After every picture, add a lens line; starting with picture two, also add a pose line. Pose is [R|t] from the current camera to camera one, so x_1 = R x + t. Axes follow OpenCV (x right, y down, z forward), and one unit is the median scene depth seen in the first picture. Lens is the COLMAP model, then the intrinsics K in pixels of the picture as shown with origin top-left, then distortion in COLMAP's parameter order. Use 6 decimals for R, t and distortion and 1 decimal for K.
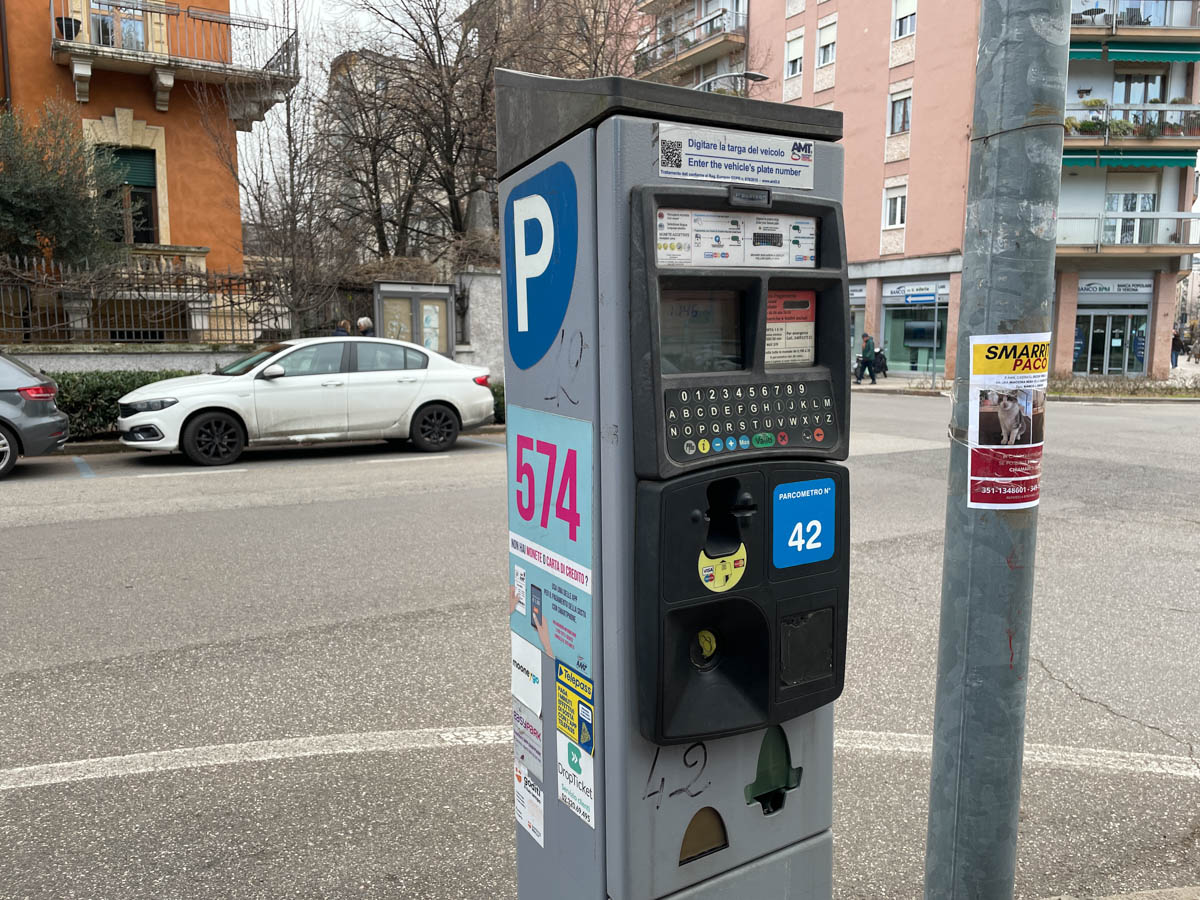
lens RADIAL K [[889.8, 0, 615.6], [0, 889.8, 455.6], [0, 0, 1]] dist [0.077337, -0.102075]
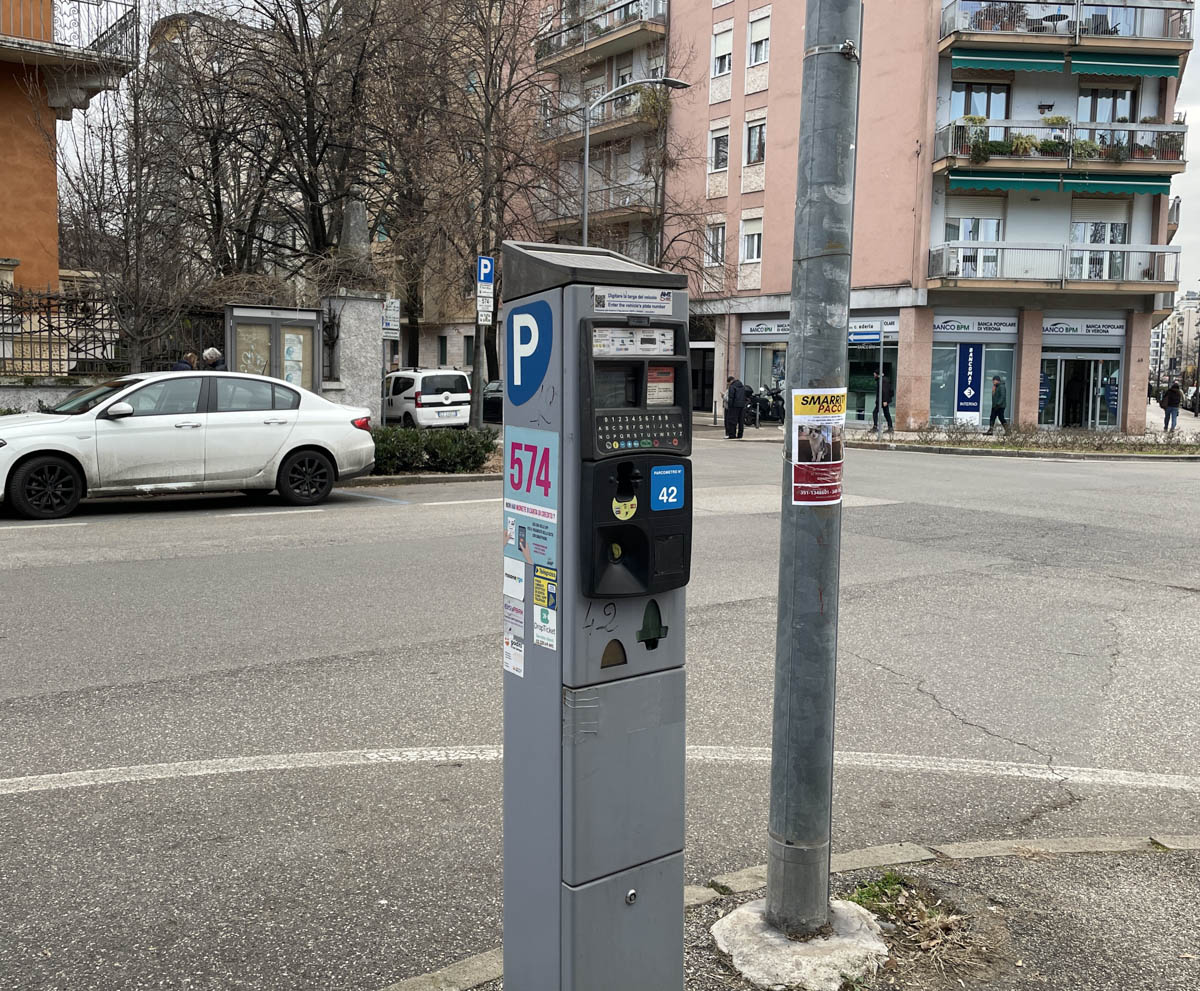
lens RADIAL K [[1104.0, 0, 600.0], [0, 1104.0, 495.5], [0, 0, 1]] dist [0.013765, -0.007916]
pose [[0.996445, 0.007073, 0.083948, -0.030160], [-0.005161, 0.999723, -0.022976, 0.033836], [-0.084087, 0.022461, 0.996205, -0.308776]]
